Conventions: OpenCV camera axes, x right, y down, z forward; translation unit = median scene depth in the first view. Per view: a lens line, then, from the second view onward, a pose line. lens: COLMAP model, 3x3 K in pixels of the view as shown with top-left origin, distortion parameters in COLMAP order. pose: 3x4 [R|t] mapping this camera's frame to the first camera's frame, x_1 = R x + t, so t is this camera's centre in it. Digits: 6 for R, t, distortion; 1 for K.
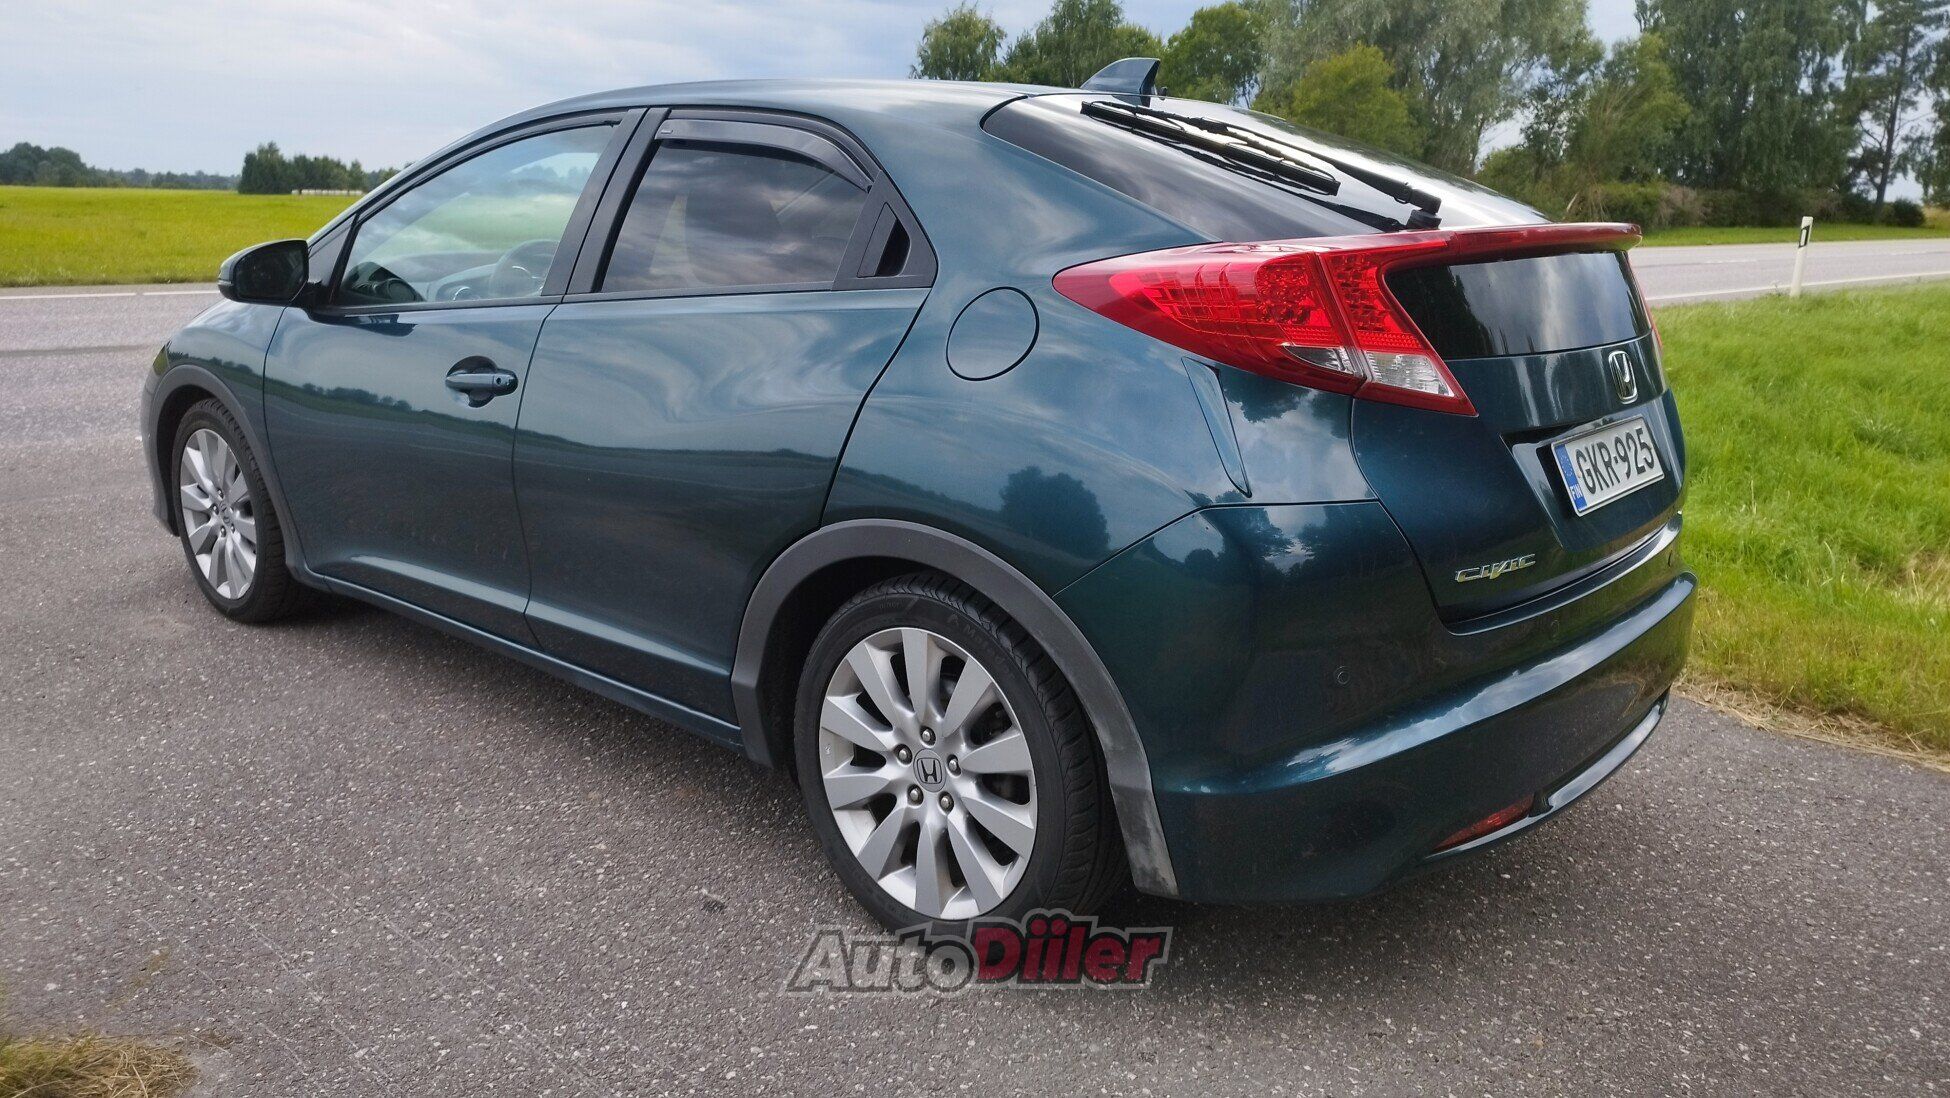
lens RADIAL K [[1387.4, 0, 975.6], [0, 1387.4, 548.1], [0, 0, 1]] dist [0.002359, -0.000990]
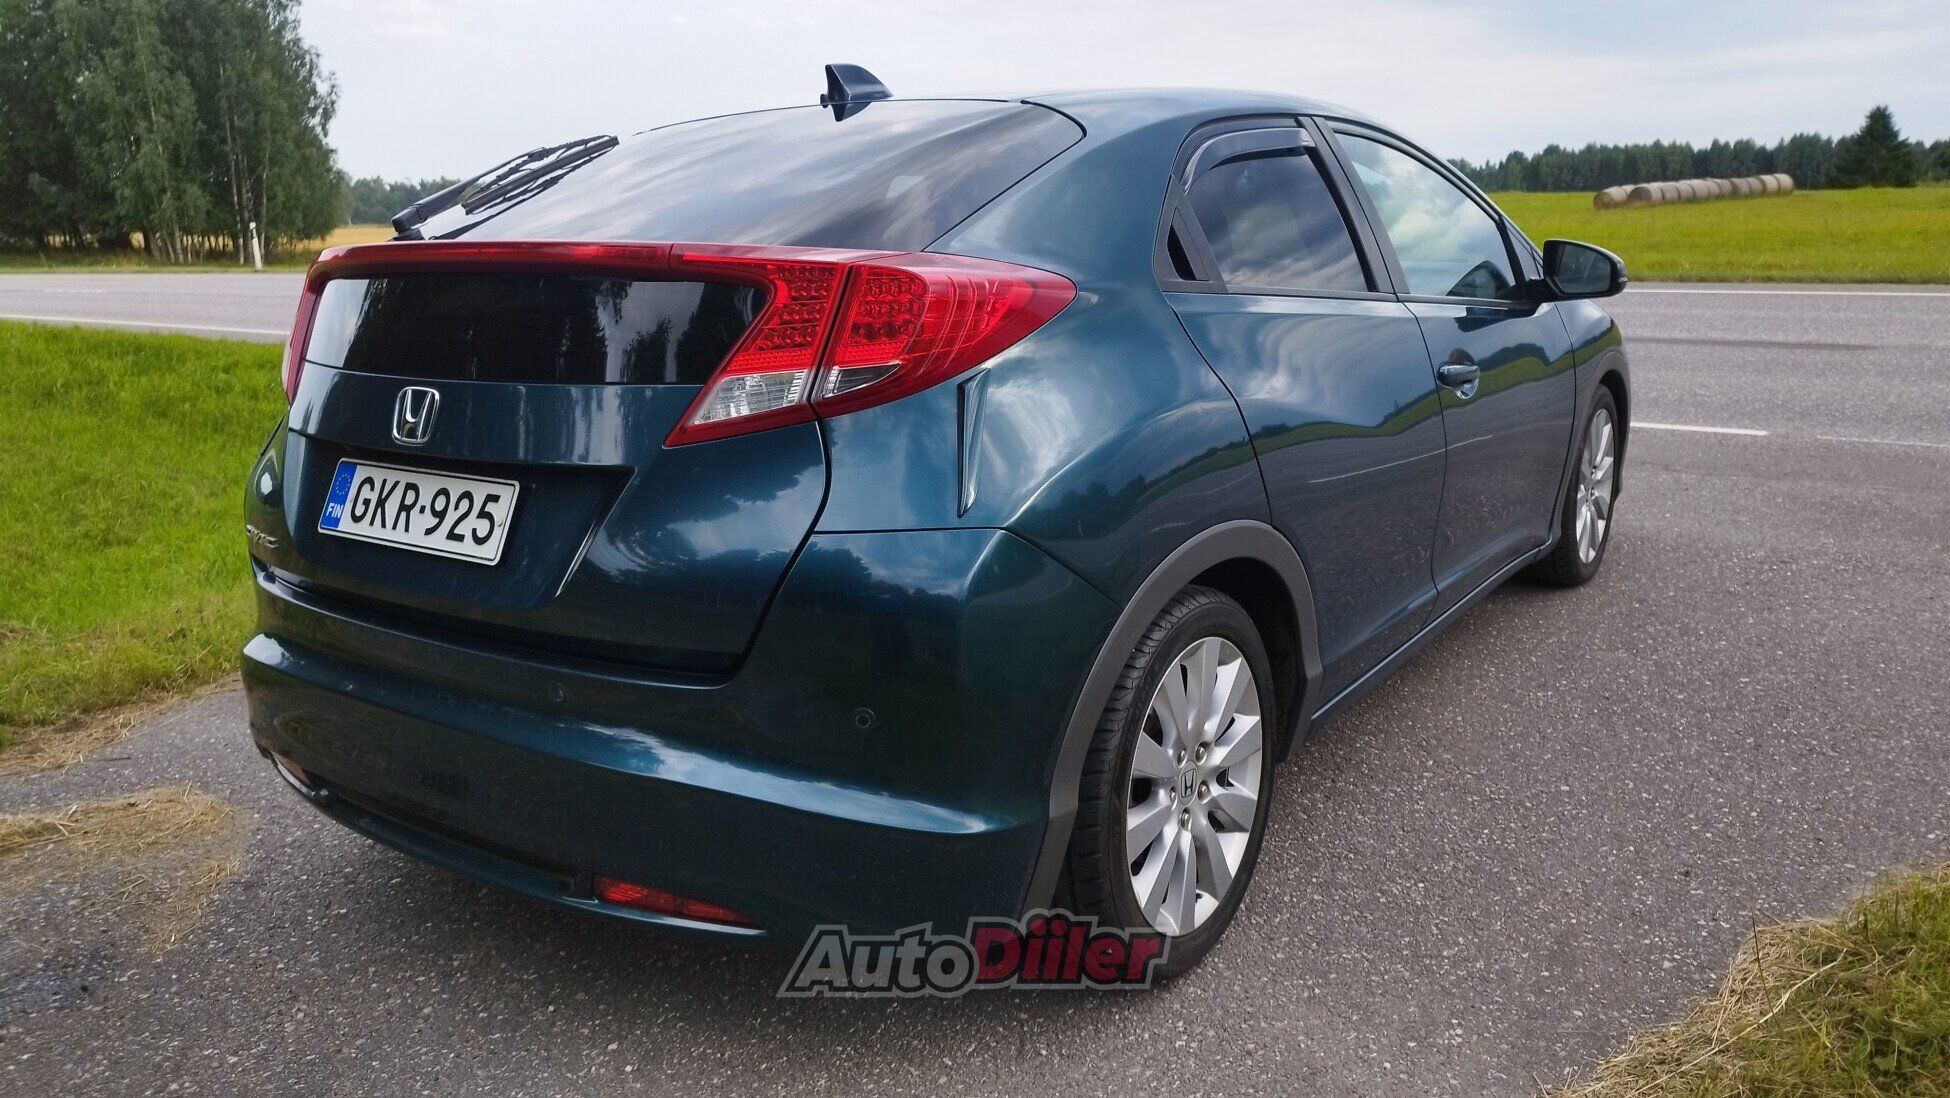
lens RADIAL K [[1387.4, 0, 975.8], [0, 1387.4, 562.0], [0, 0, 1]] dist [0.002359, -0.000990]
pose [[0.097643, 0.223732, -0.969747, 1.330310], [-0.209525, 0.957186, 0.199737, -0.274868], [0.972916, 0.183684, 0.140340, 1.207774]]
